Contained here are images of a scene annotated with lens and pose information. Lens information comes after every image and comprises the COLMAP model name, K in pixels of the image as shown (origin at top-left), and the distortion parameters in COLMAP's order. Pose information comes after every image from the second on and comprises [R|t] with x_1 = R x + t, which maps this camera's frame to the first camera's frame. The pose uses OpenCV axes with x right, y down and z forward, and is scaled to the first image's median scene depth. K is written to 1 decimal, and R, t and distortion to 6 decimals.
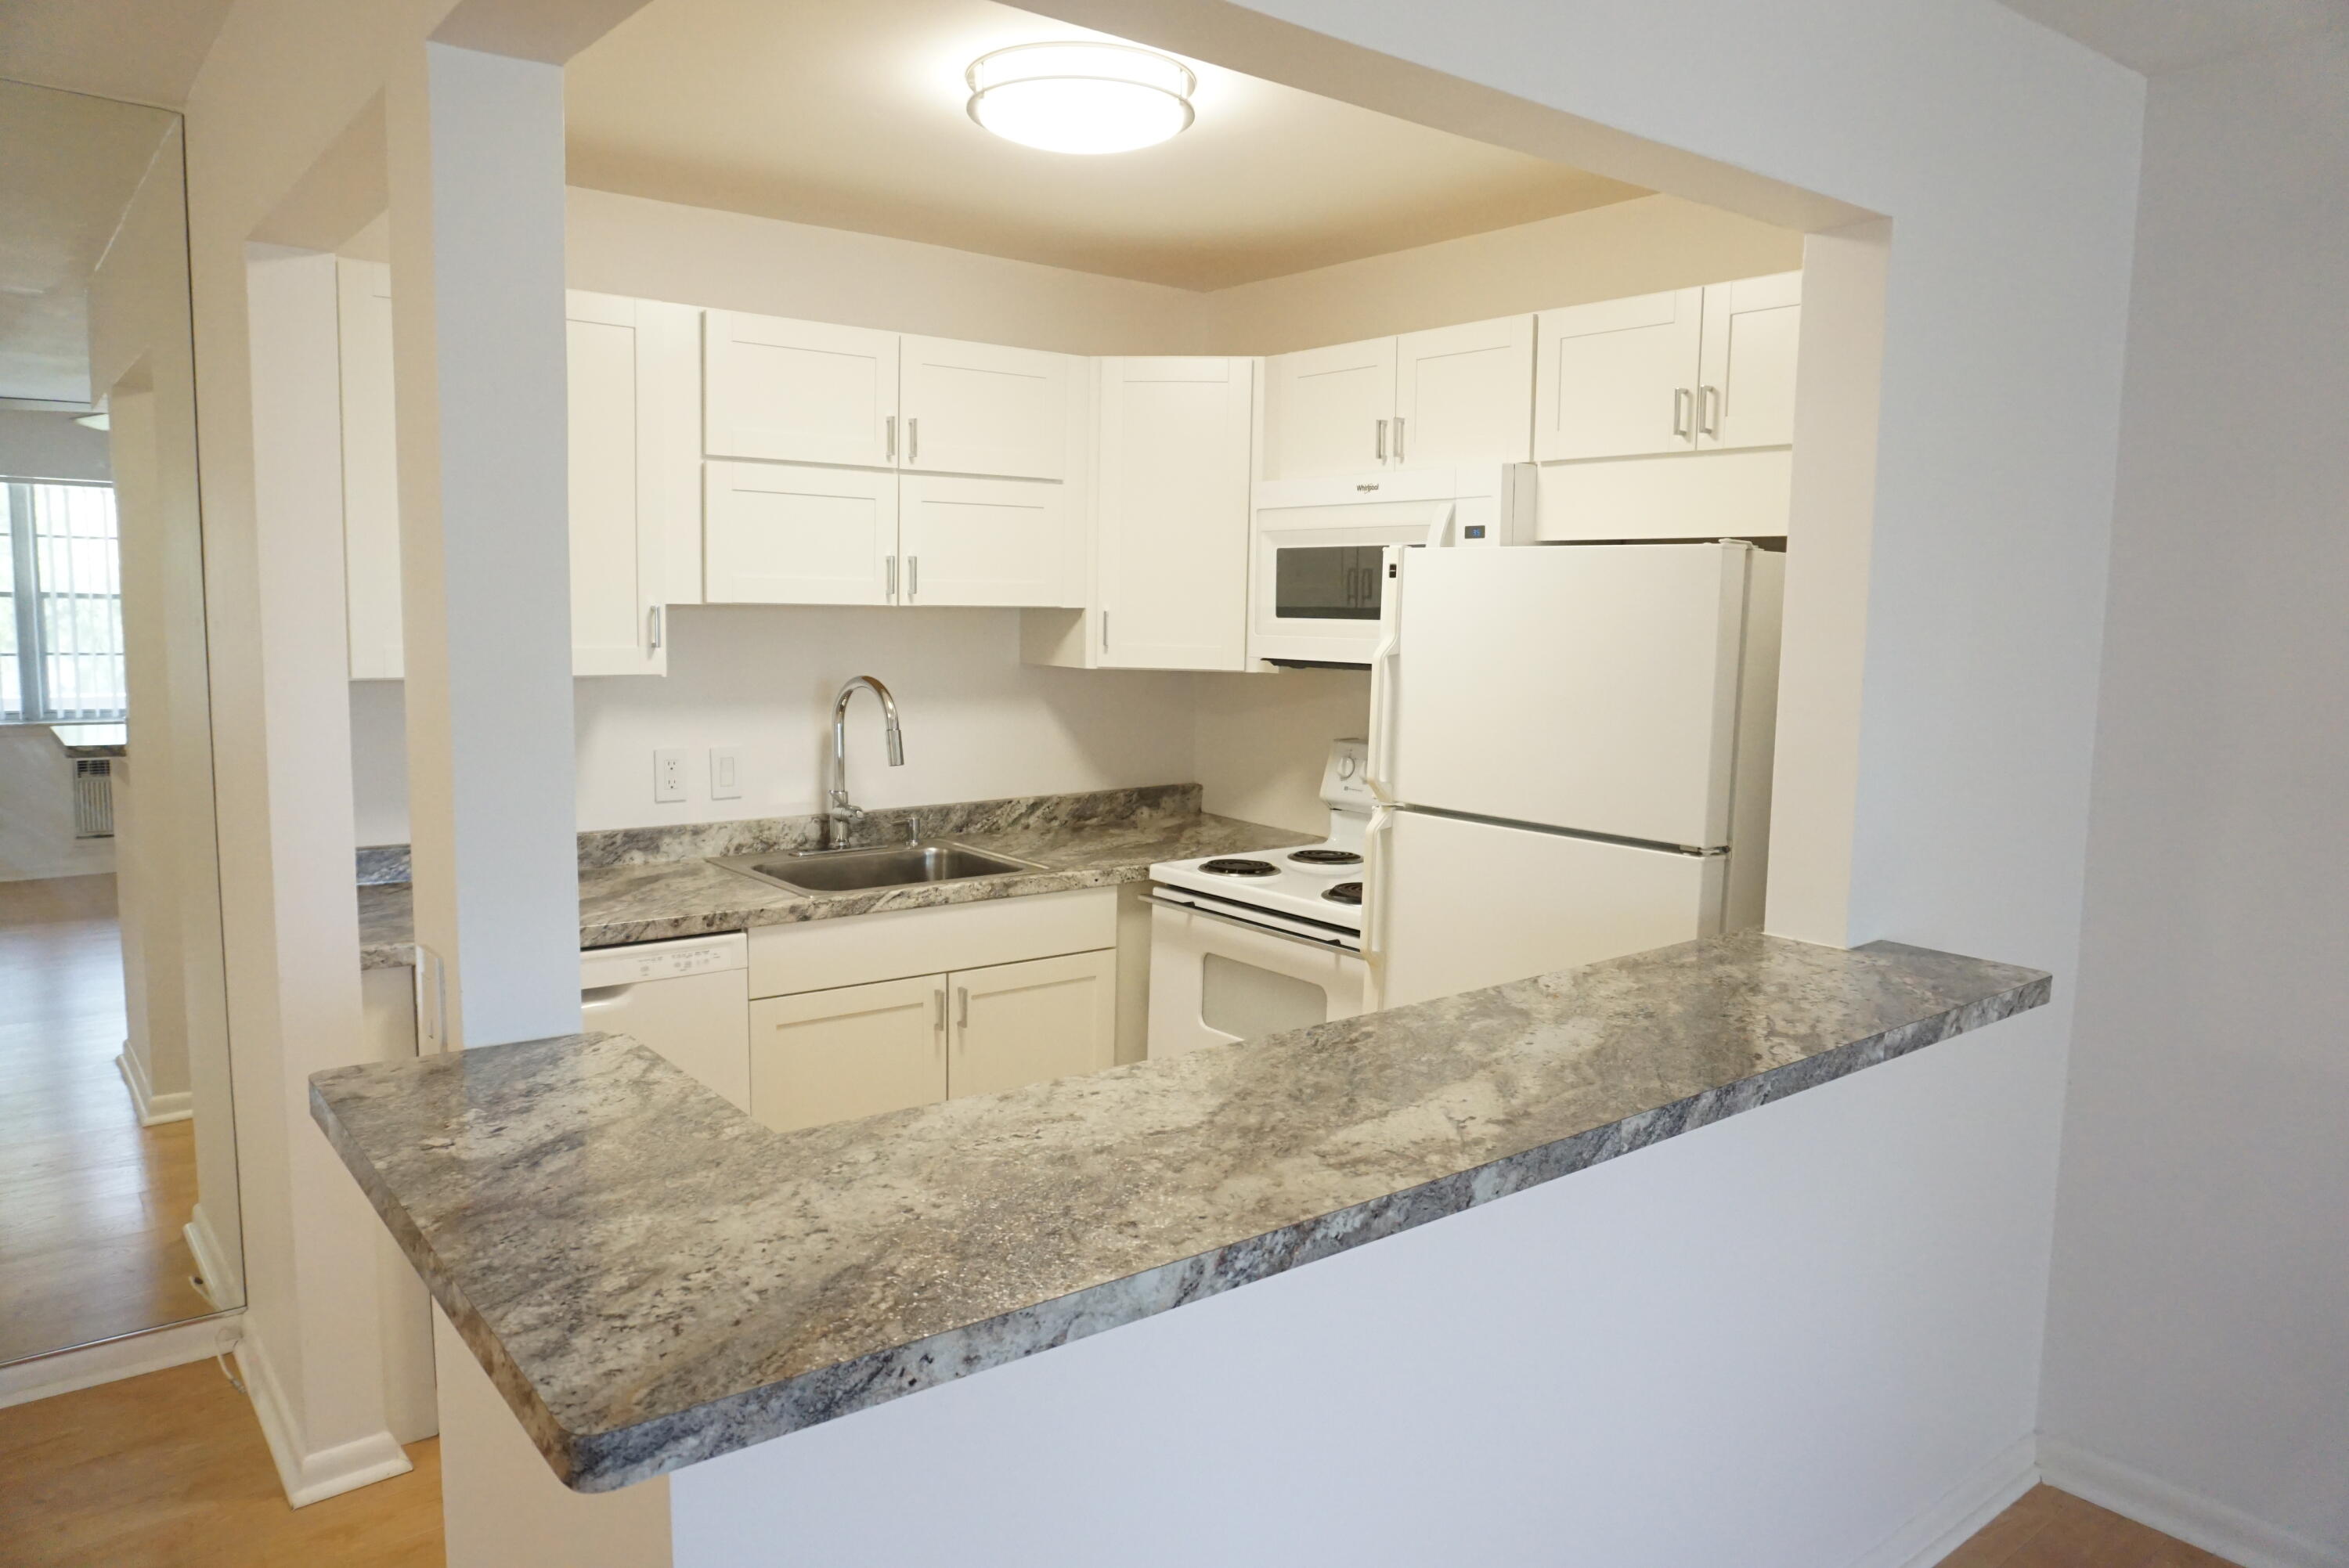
lens RADIAL K [[1569.7, 0, 1174.5], [0, 1569.7, 784.0], [0, 0, 1]] dist [0.003924, 0.048781]
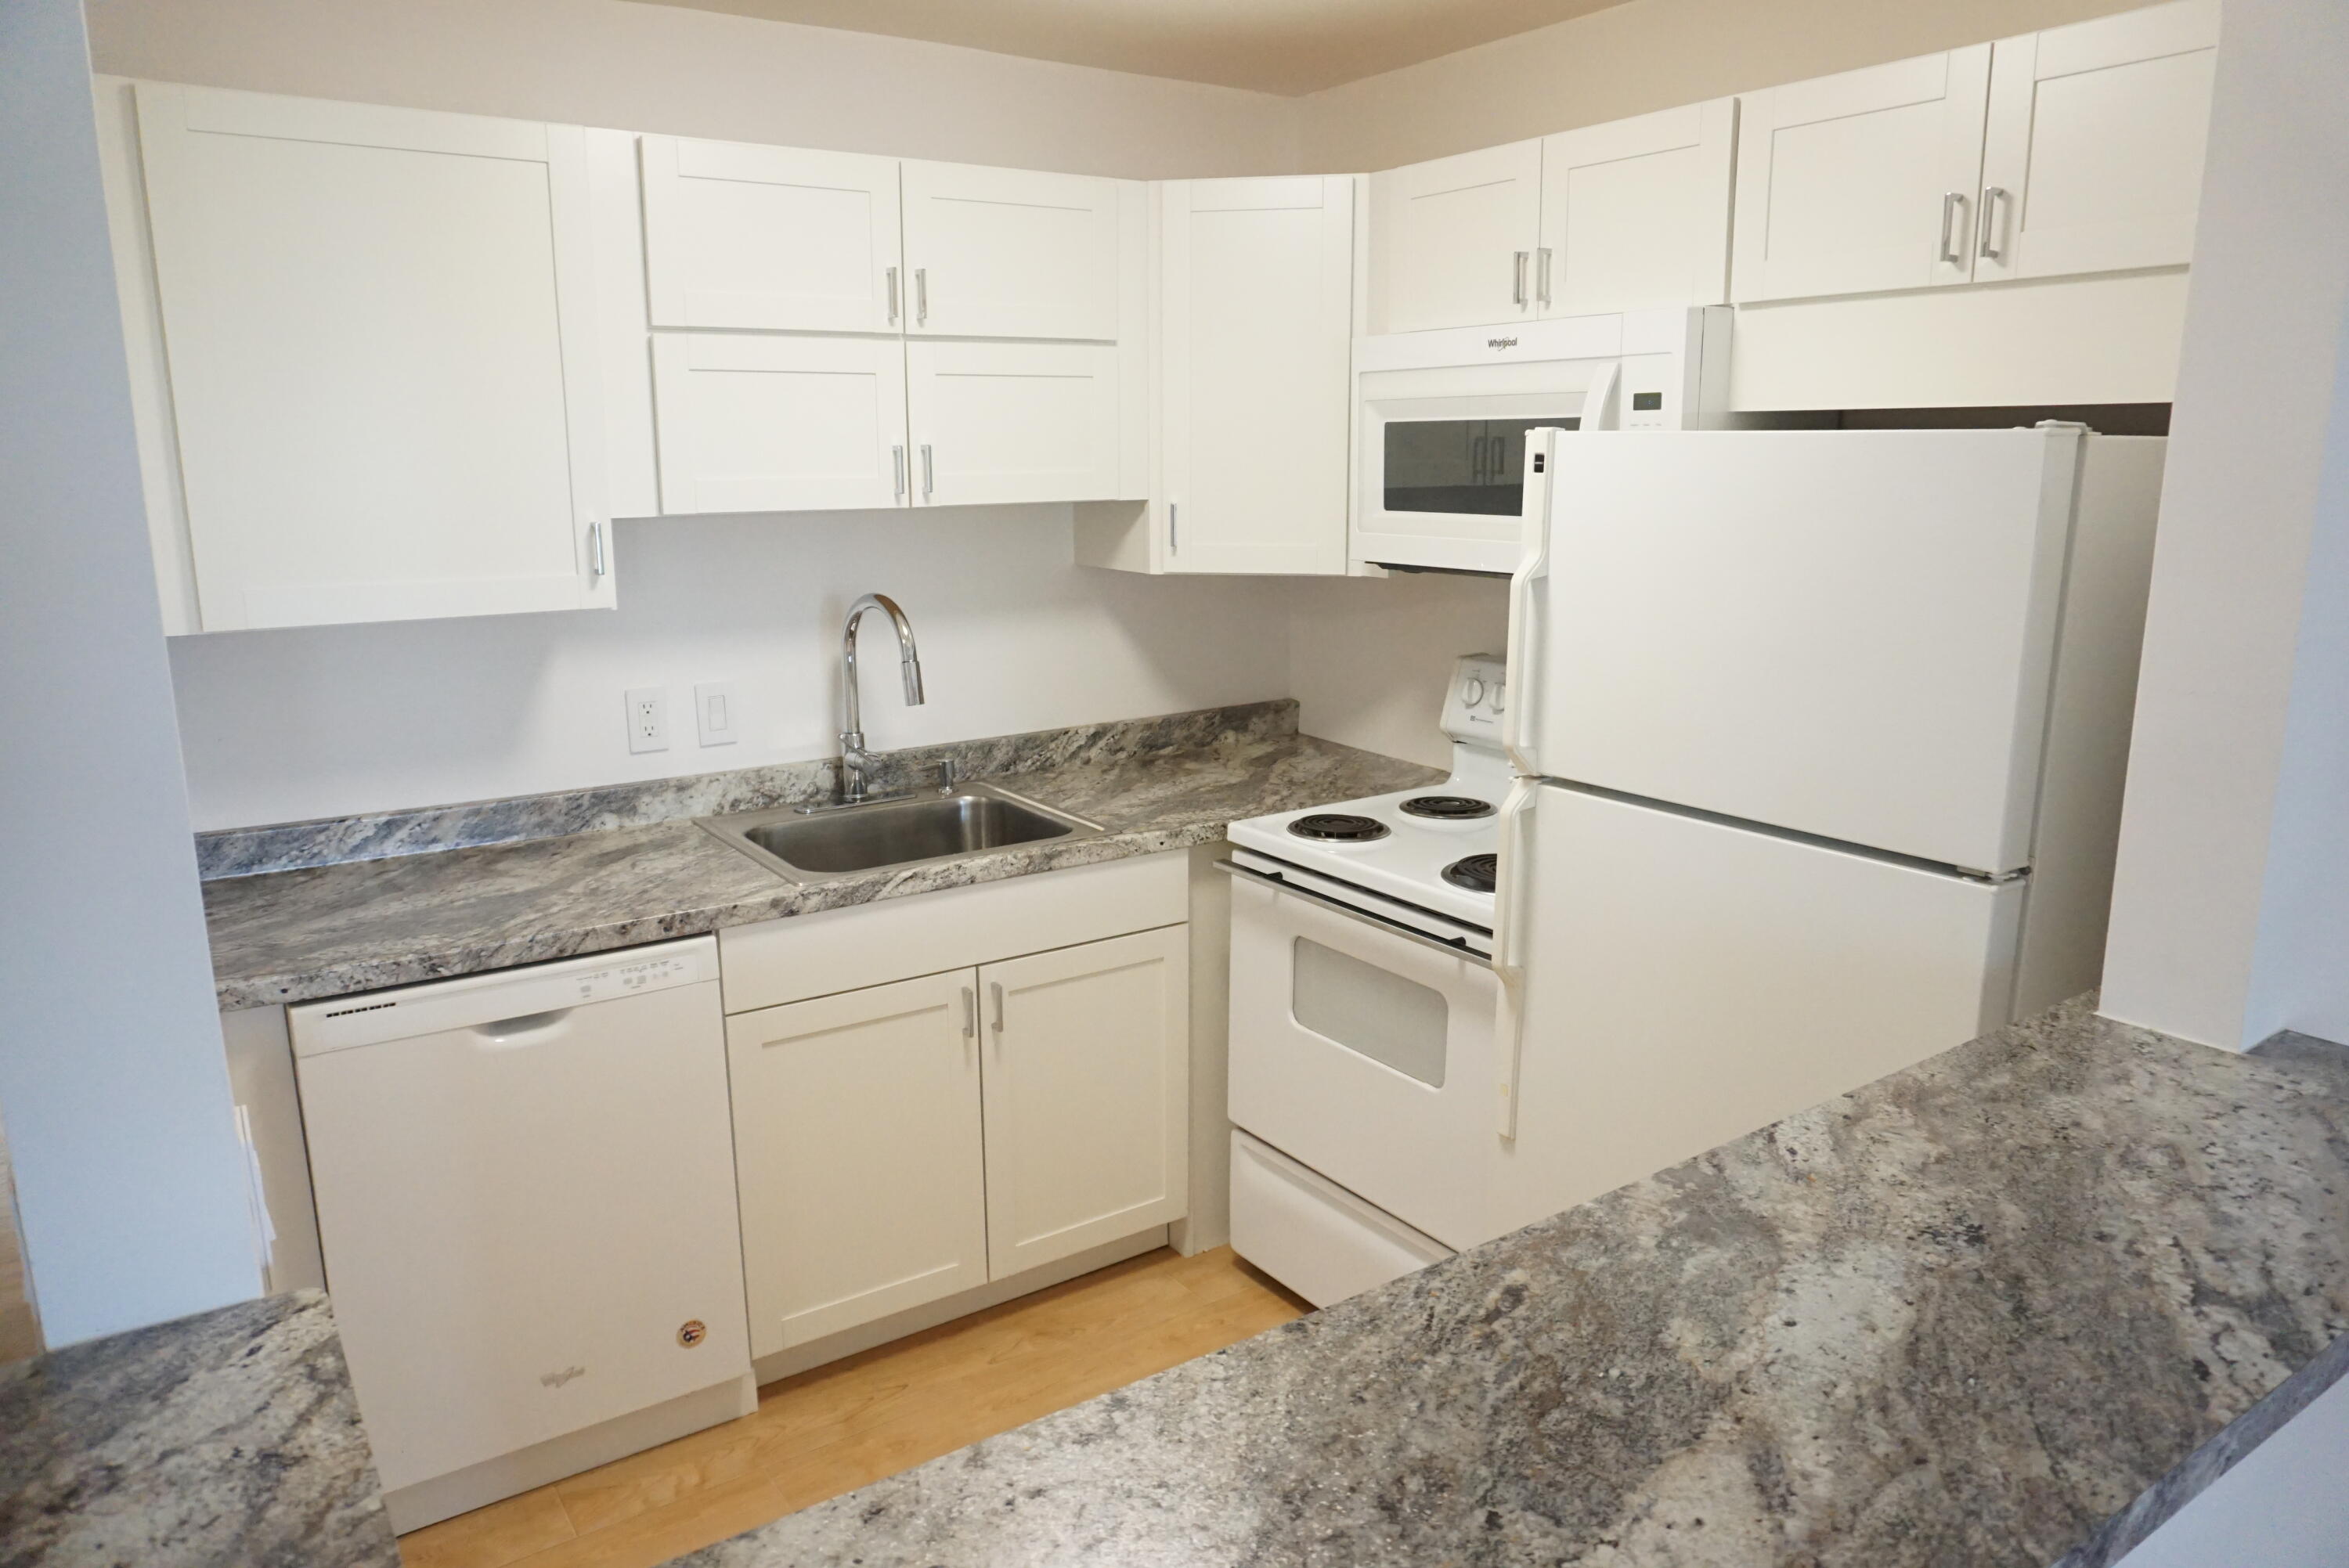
lens RADIAL K [[1588.2, 0, 1174.5], [0, 1588.2, 784.0], [0, 0, 1]] dist [-0.015660, 0.044422]
pose [[0.997207, -0.007726, -0.074281, 0.019121], [0.014717, 0.995461, 0.094024, -0.049320], [0.073218, -0.094854, 0.992795, 0.198274]]
